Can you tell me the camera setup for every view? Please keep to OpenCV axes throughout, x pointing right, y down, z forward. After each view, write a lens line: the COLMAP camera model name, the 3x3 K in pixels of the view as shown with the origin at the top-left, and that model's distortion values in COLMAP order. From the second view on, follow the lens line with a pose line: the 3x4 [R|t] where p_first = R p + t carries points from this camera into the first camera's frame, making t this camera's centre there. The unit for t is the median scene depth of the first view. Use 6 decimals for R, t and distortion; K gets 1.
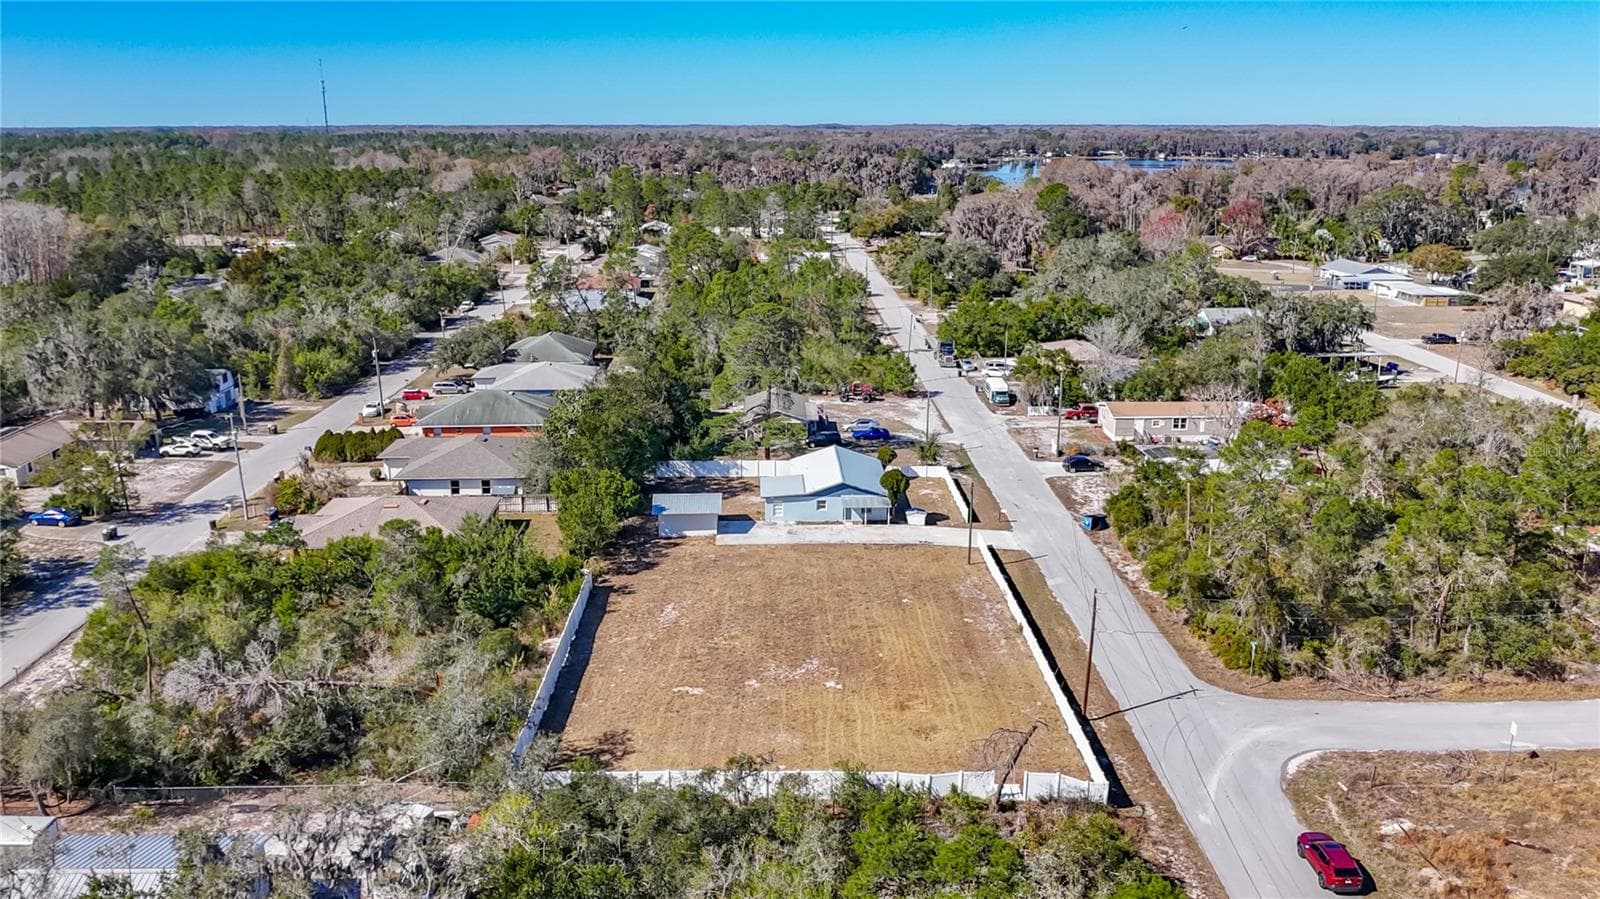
lens RADIAL K [[1223.3, 0, 810.2], [0, 1223.3, 446.8], [0, 0, 1]] dist [0.056110, -0.096748]
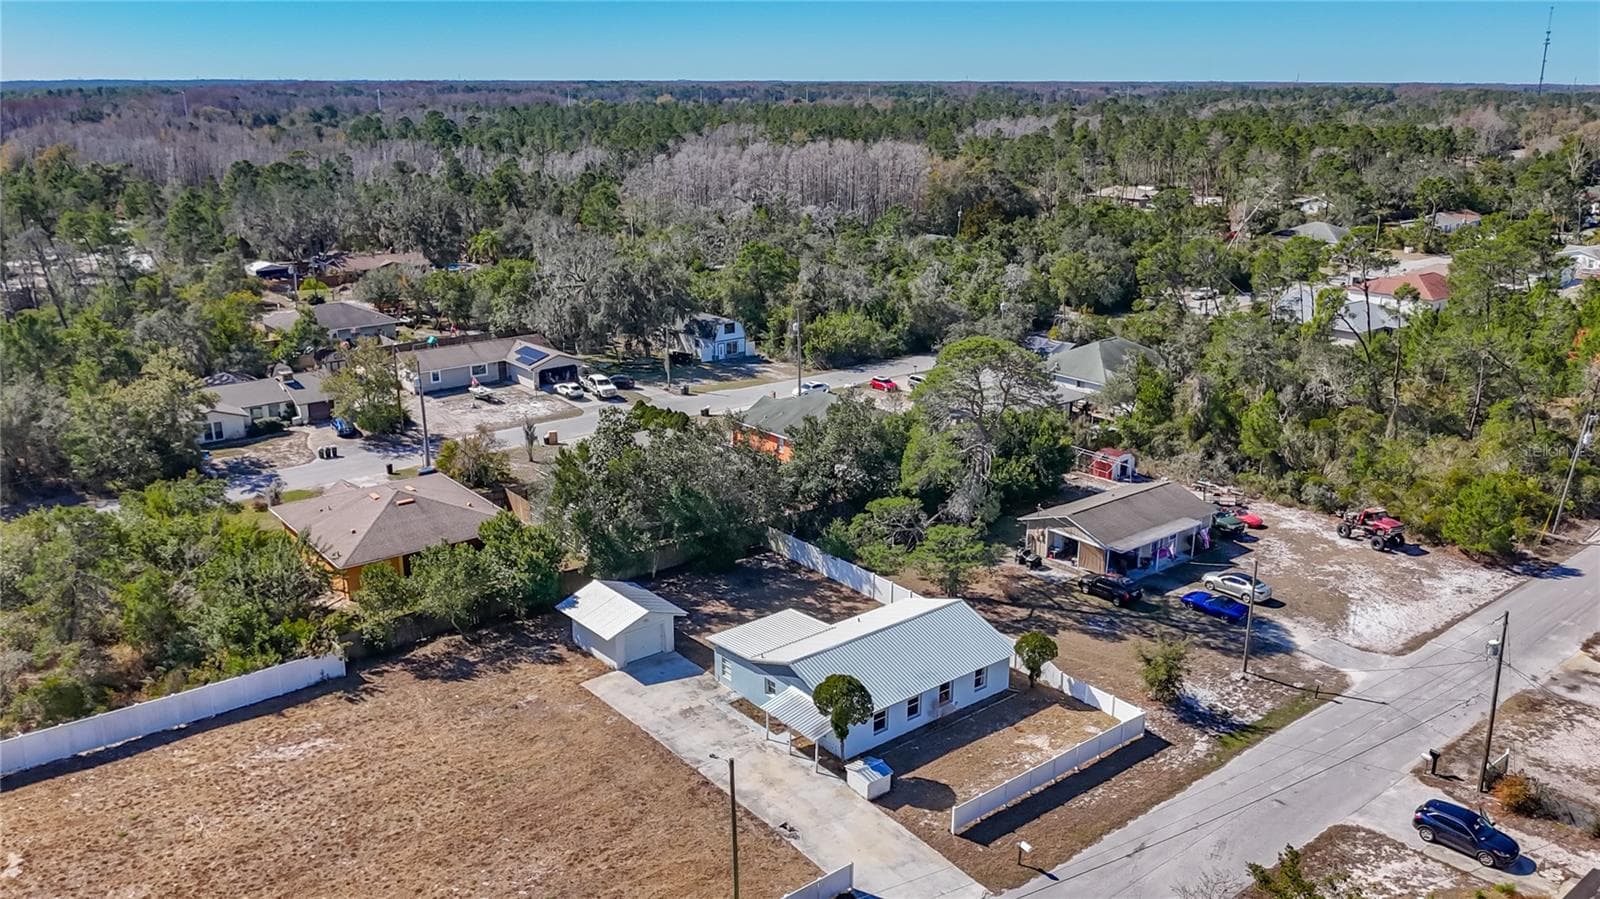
lens RADIAL K [[1223.3, 0, 810.2], [0, 1223.3, 446.8], [0, 0, 1]] dist [0.056110, -0.096748]
pose [[0.598000, 0.231614, -0.767302, 0.343424], [-0.206849, 0.969503, 0.131441, -0.112666], [0.774345, 0.080114, 0.627672, 0.488932]]
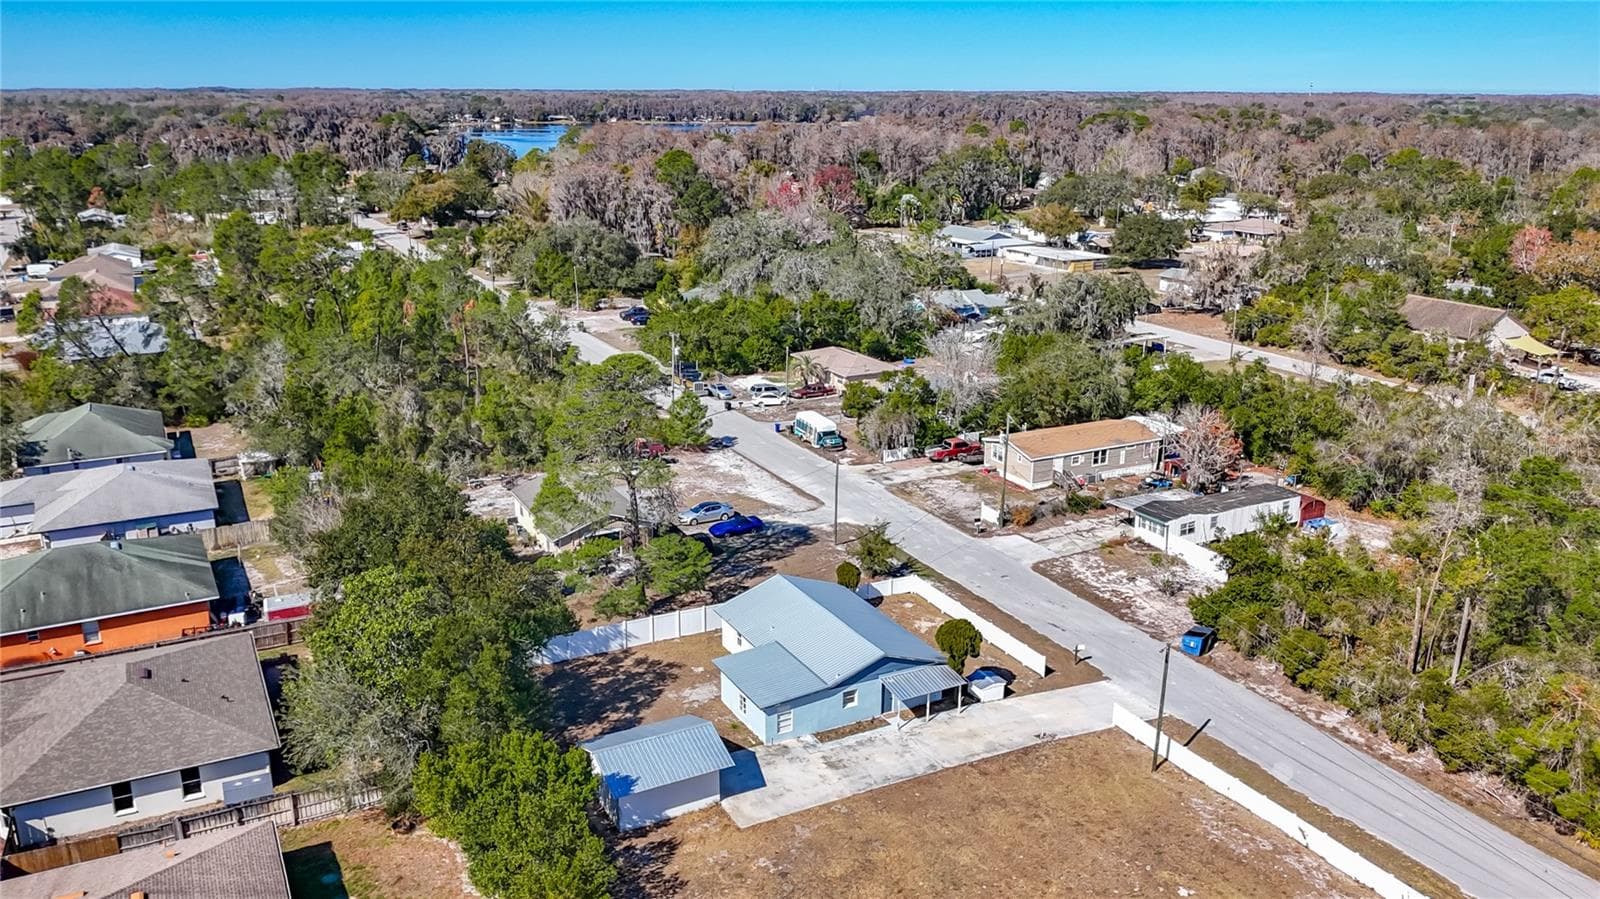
lens RADIAL K [[1247.7, 0, 795.4], [0, 1247.7, 448.6], [0, 0, 1]] dist [0.056532, -0.113987]
pose [[0.904294, -0.117510, 0.410419, -0.190833], [0.108277, 0.993067, 0.045761, -0.078876], [-0.412951, 0.003058, 0.910748, 0.354974]]
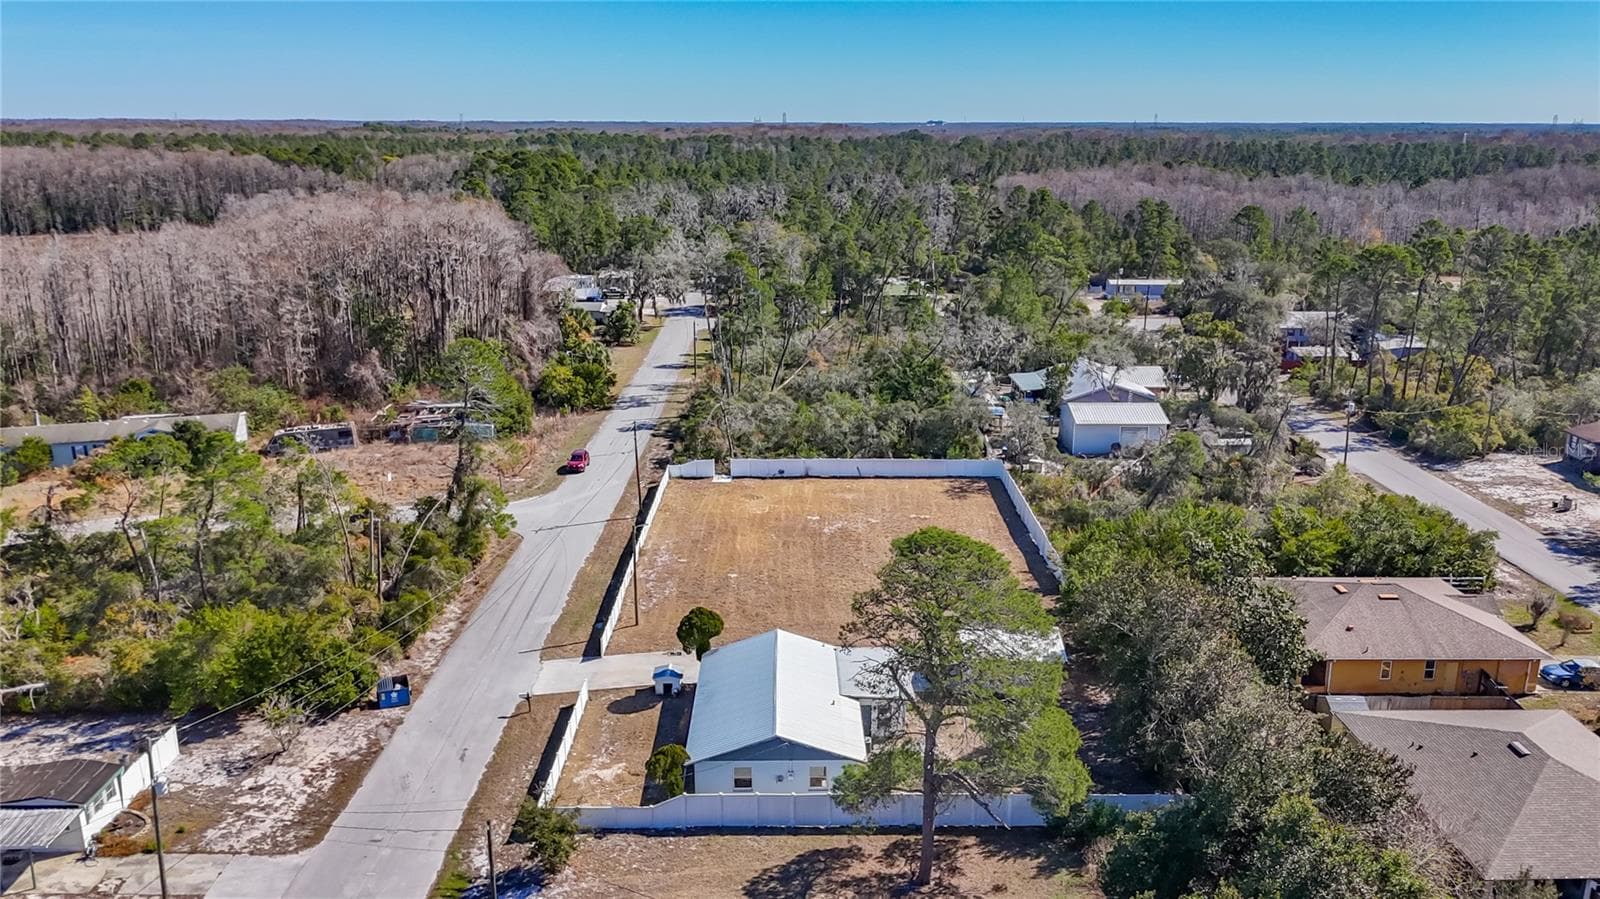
lens RADIAL K [[1223.3, 0, 810.2], [0, 1223.3, 446.8], [0, 0, 1]] dist [0.056110, -0.096748]
pose [[-0.999460, -0.015140, 0.029160, -0.005137], [0.001574, 0.864414, 0.502777, -0.296762], [-0.032819, 0.502552, -0.863924, 1.160665]]
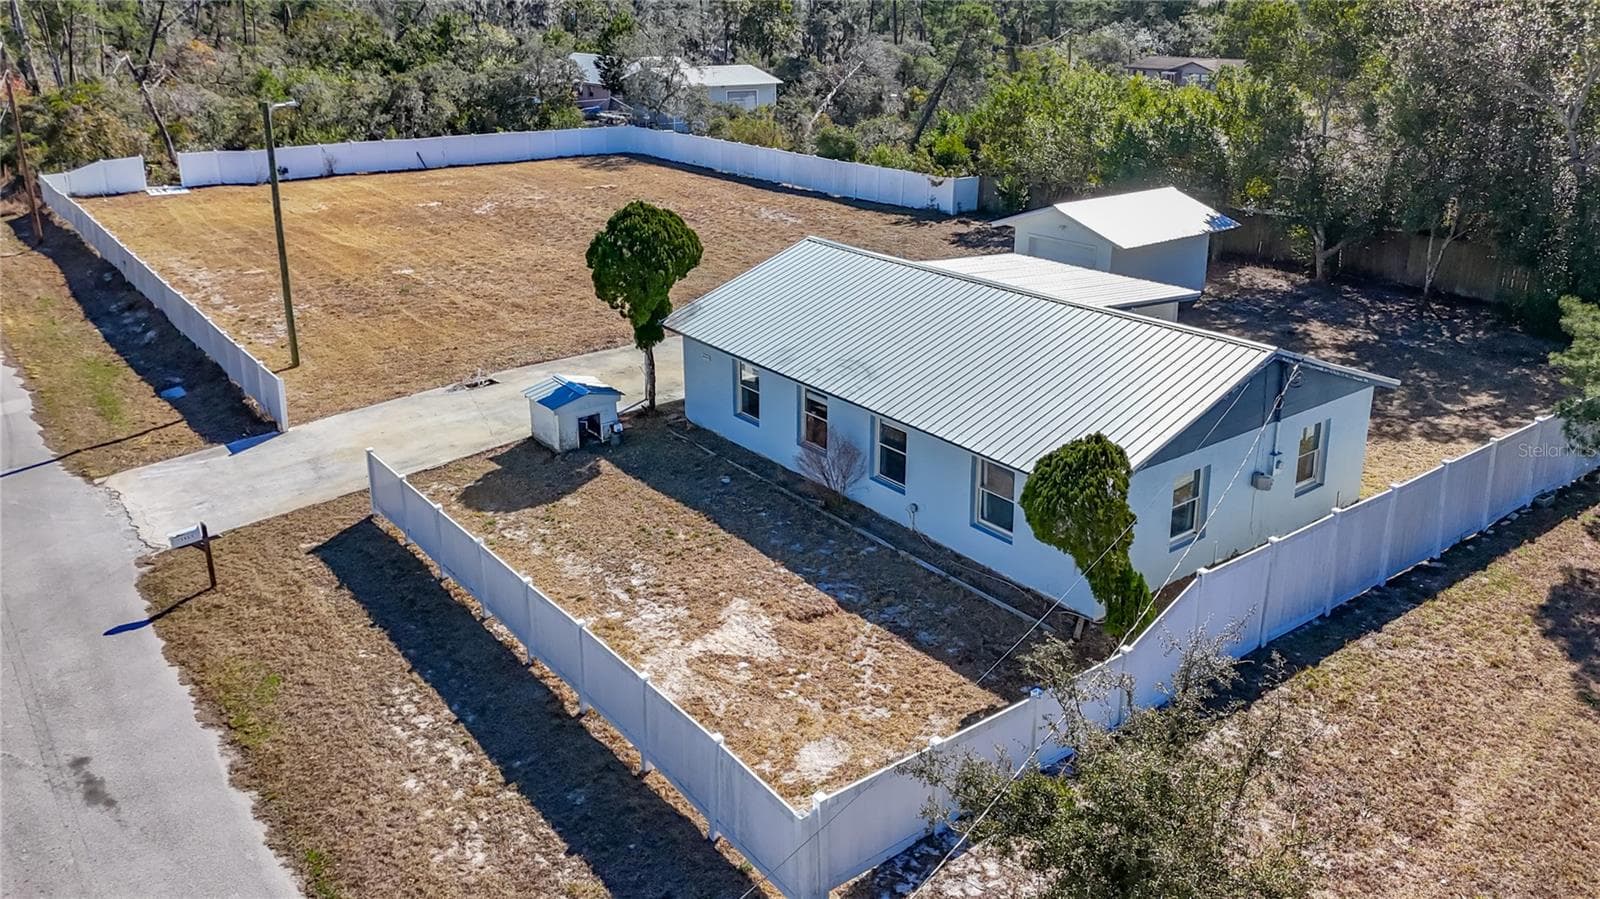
lens RADIAL K [[1223.3, 0, 810.2], [0, 1223.3, 446.8], [0, 0, 1]] dist [0.056110, -0.096748]
pose [[-0.820088, 0.198370, -0.536754, 0.138842], [-0.148630, 0.831961, 0.534556, -0.057002], [0.552598, 0.518161, -0.652797, 0.915130]]
